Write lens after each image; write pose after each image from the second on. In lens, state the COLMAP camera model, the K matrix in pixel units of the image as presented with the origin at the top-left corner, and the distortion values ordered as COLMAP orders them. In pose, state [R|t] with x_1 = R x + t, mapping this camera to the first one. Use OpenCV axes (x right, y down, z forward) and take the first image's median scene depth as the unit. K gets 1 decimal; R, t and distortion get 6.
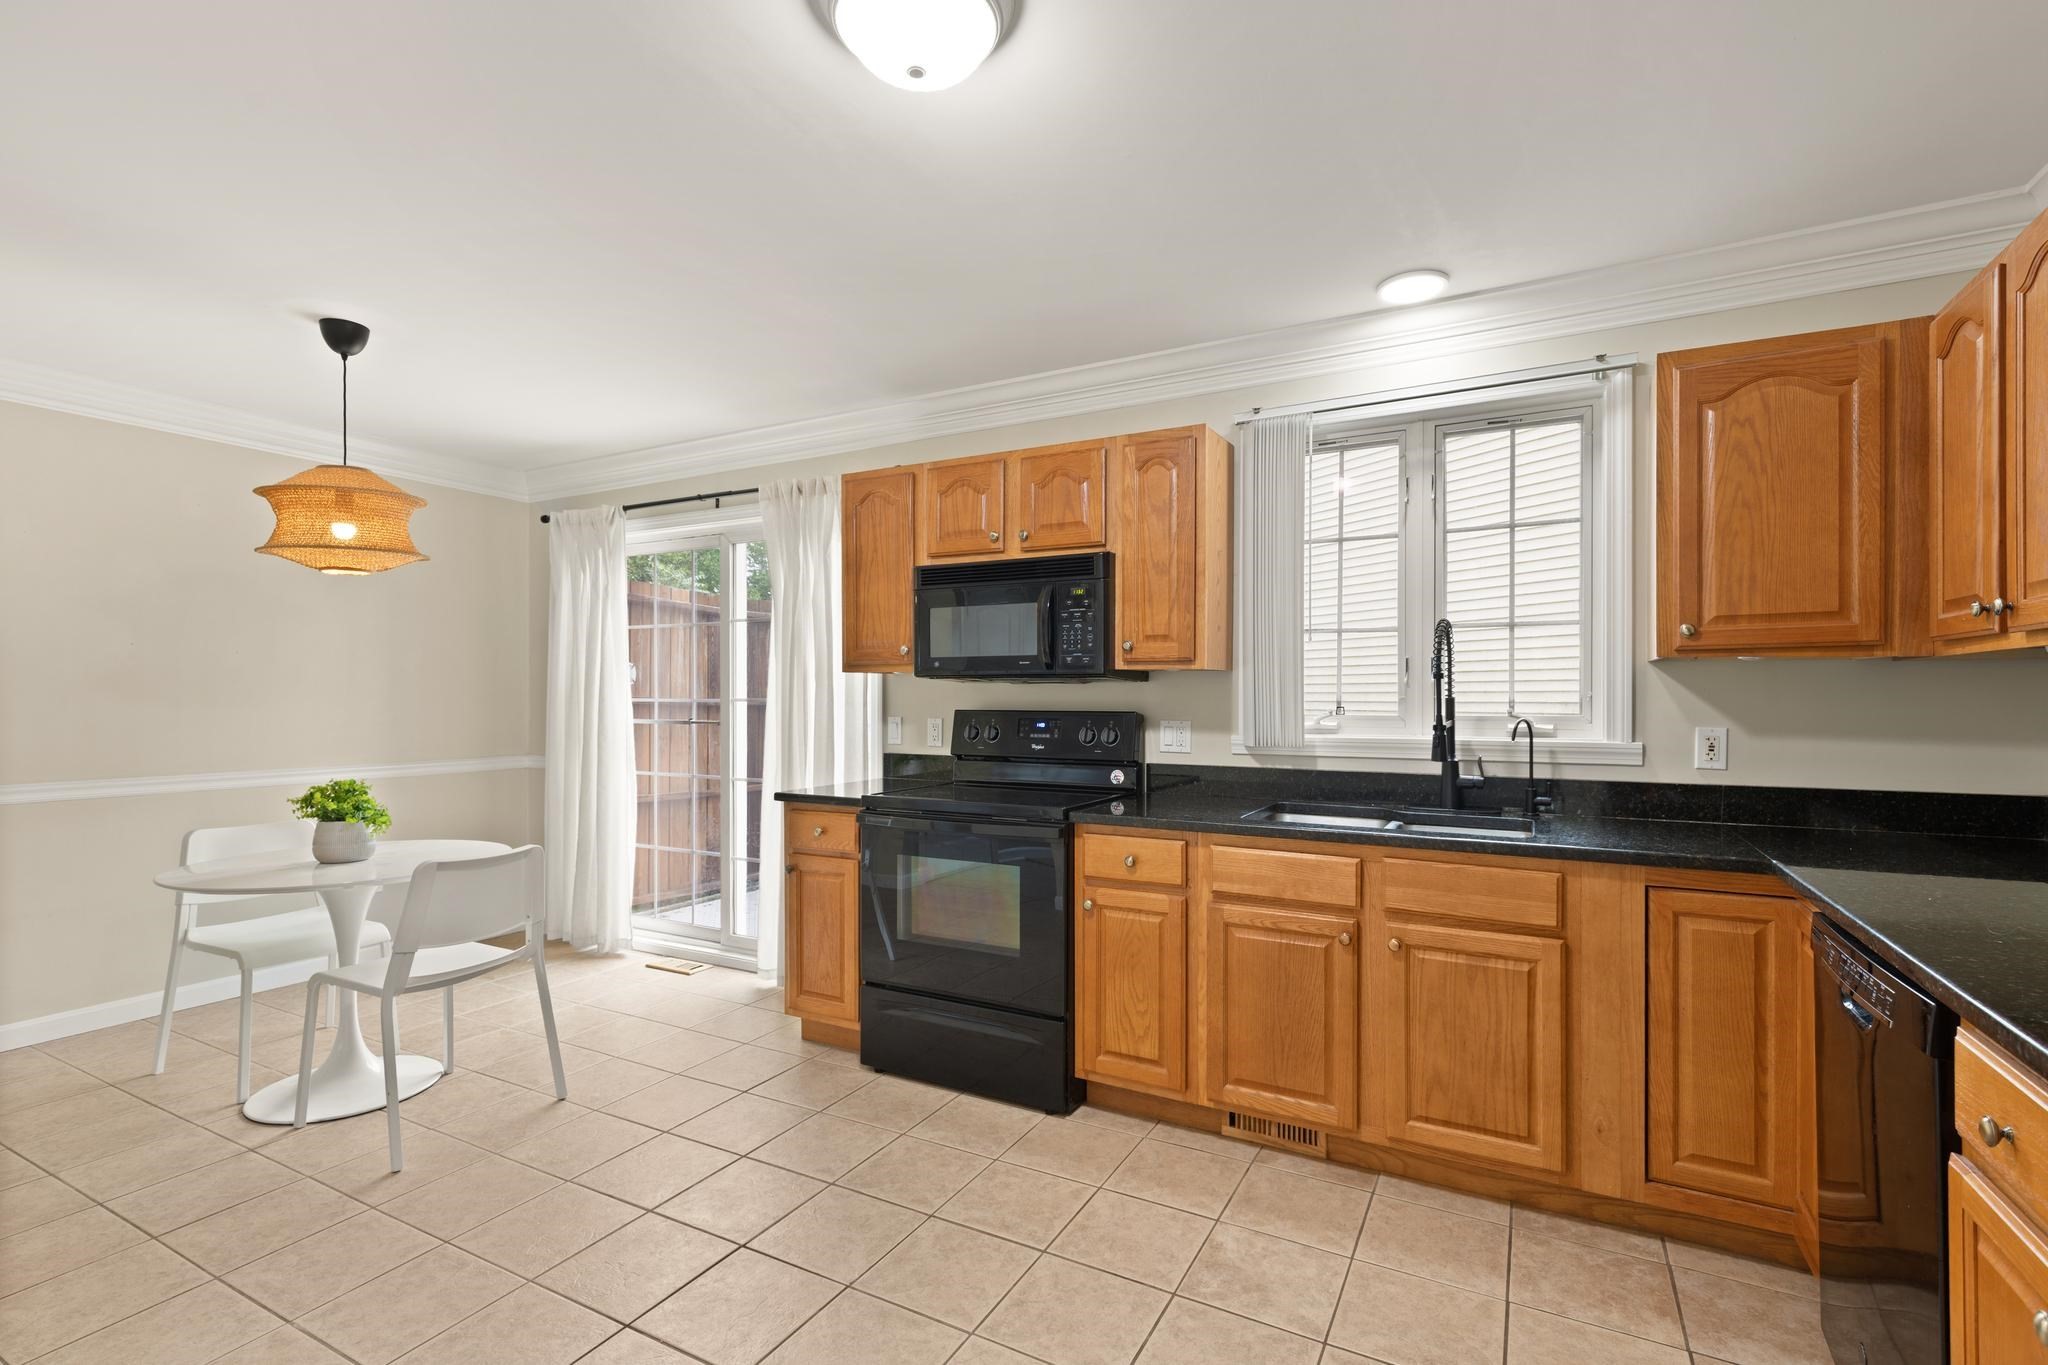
lens RADIAL K [[925.3, 0, 1026.3], [0, 925.3, 696.3], [0, 0, 1]] dist [0.004142, 0.000080]
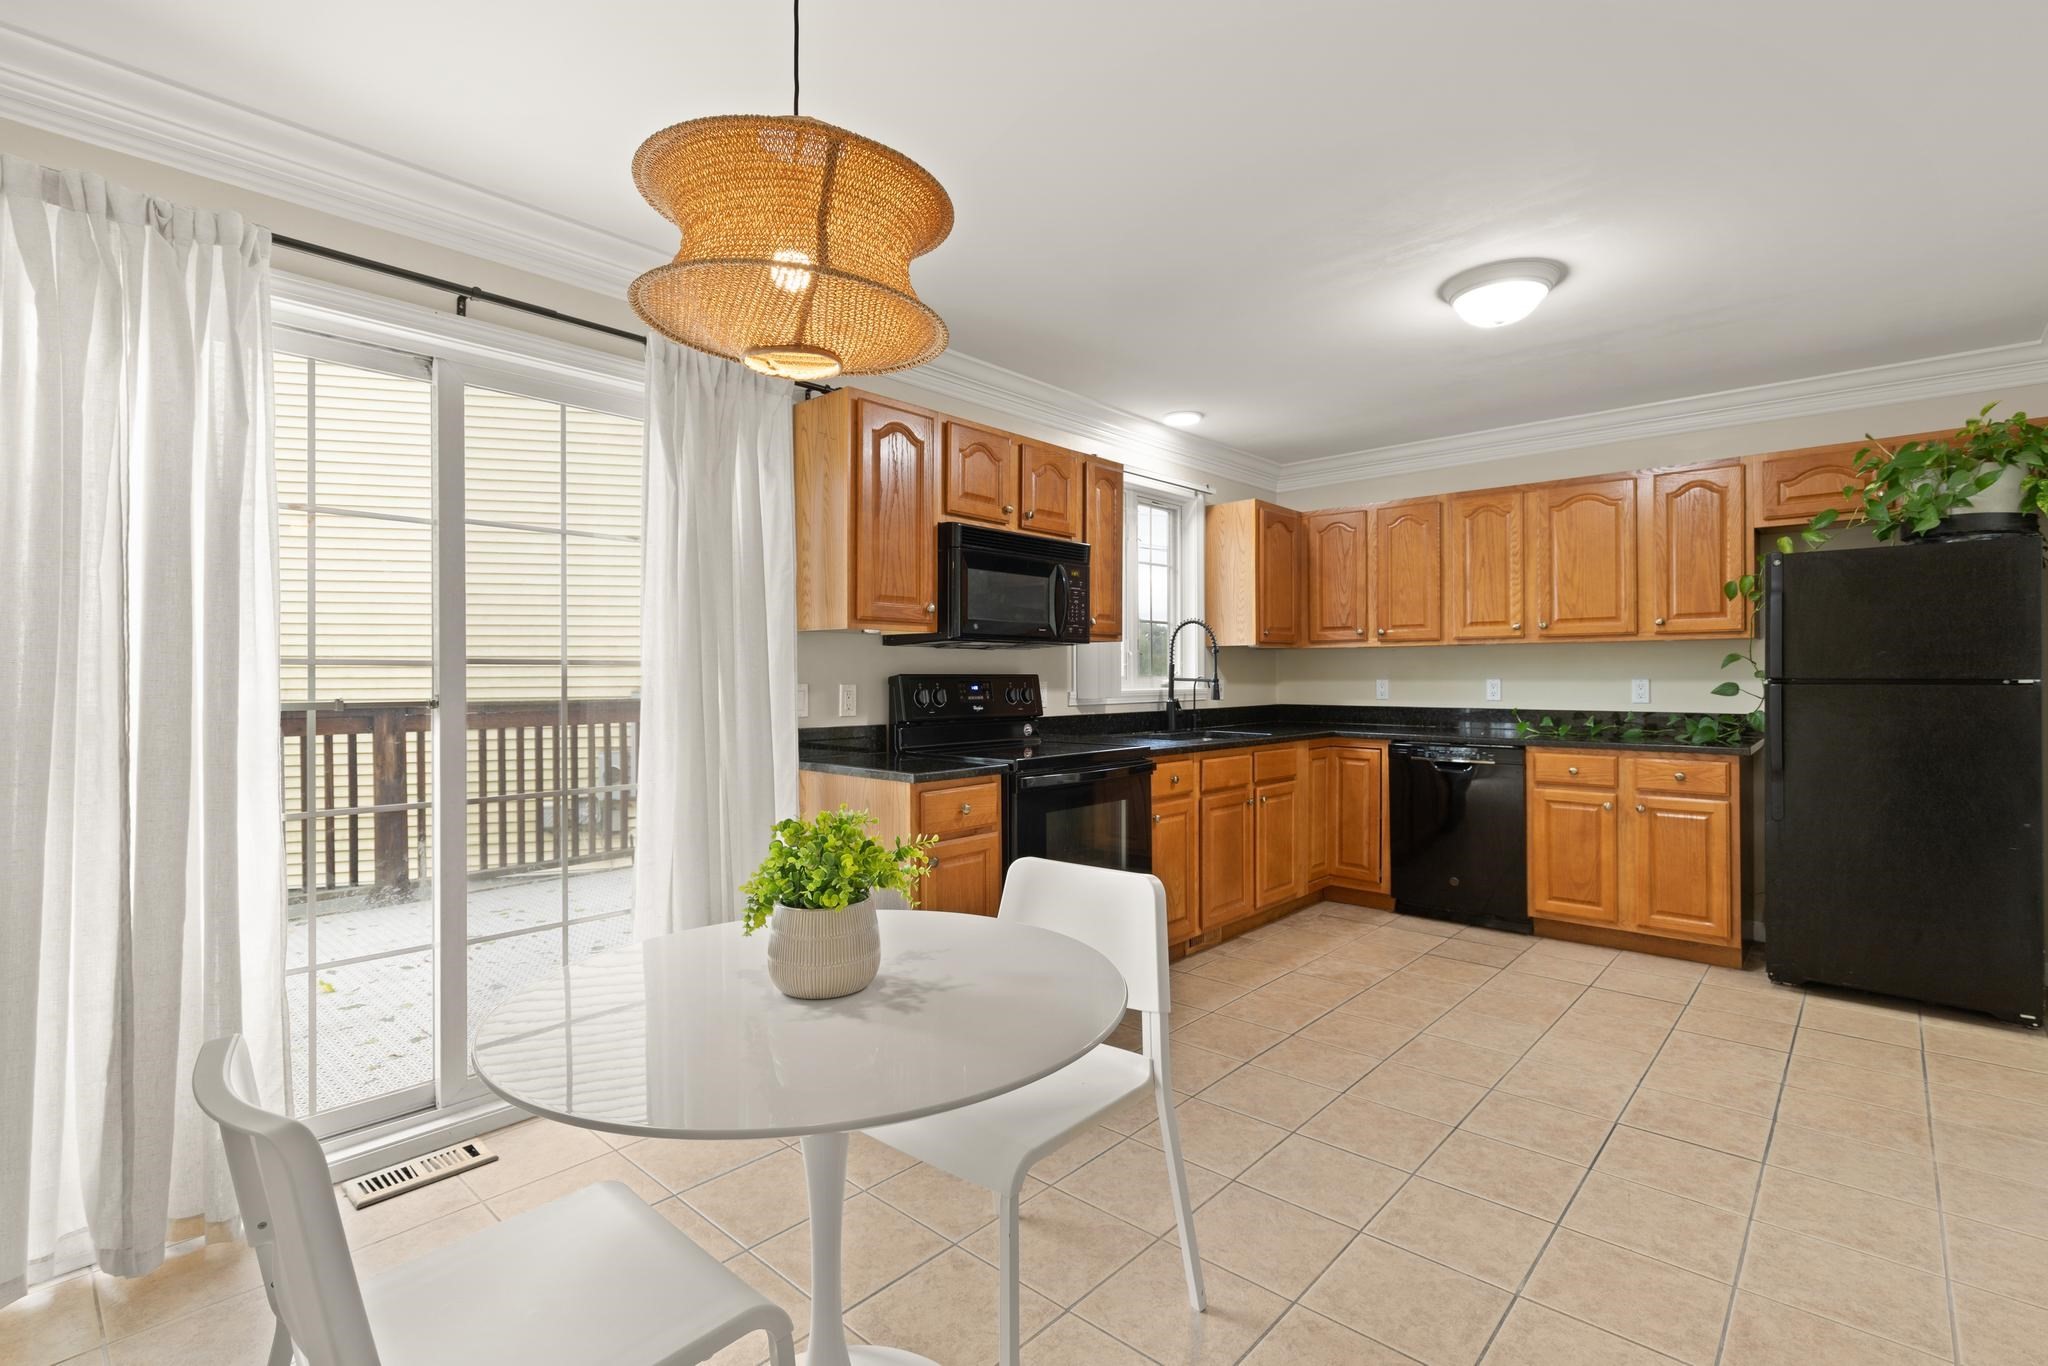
lens RADIAL K [[937.5, 0, 1027.1], [0, 937.5, 666.4], [0, 0, 1]] dist [0.001178, 0.000023]
pose [[0.240043, 0.008353, 0.970726, -1.321490], [0.002289, 0.999955, -0.009170, 0.021804], [-0.970760, 0.004423, 0.240013, 0.890542]]
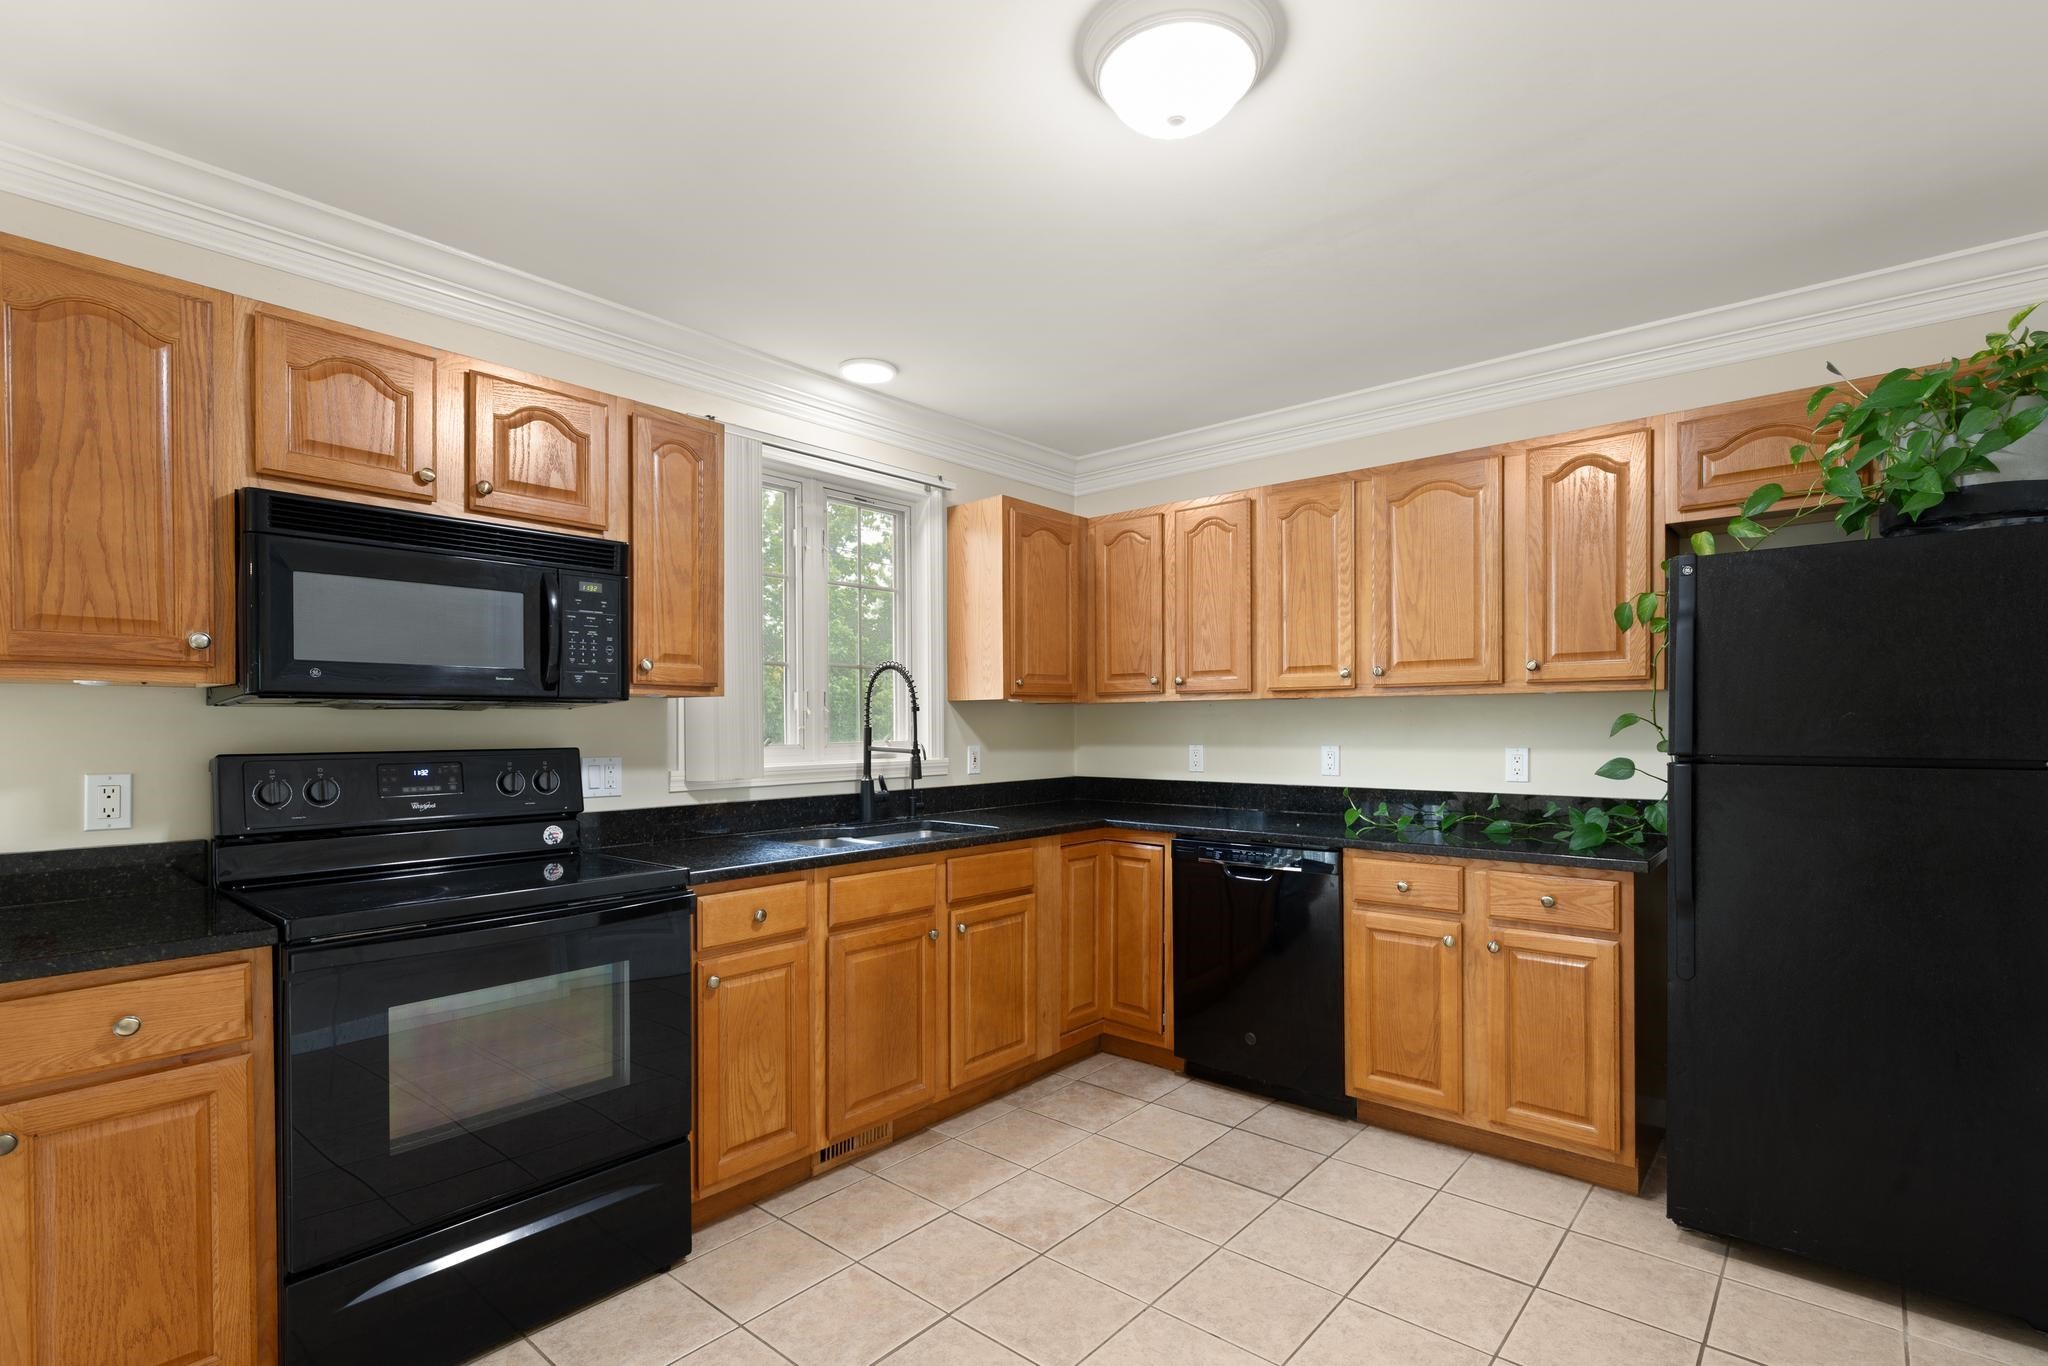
lens RADIAL K [[958.6, 0, 1036.4], [0, 958.6, 728.6], [0, 0, 1]] dist [0.003227, 0.000099]
pose [[0.209441, -0.005487, 0.977806, -0.727663], [0.004992, 0.999977, 0.004542, -0.001081], [-0.977808, 0.003930, 0.209464, 0.561570]]
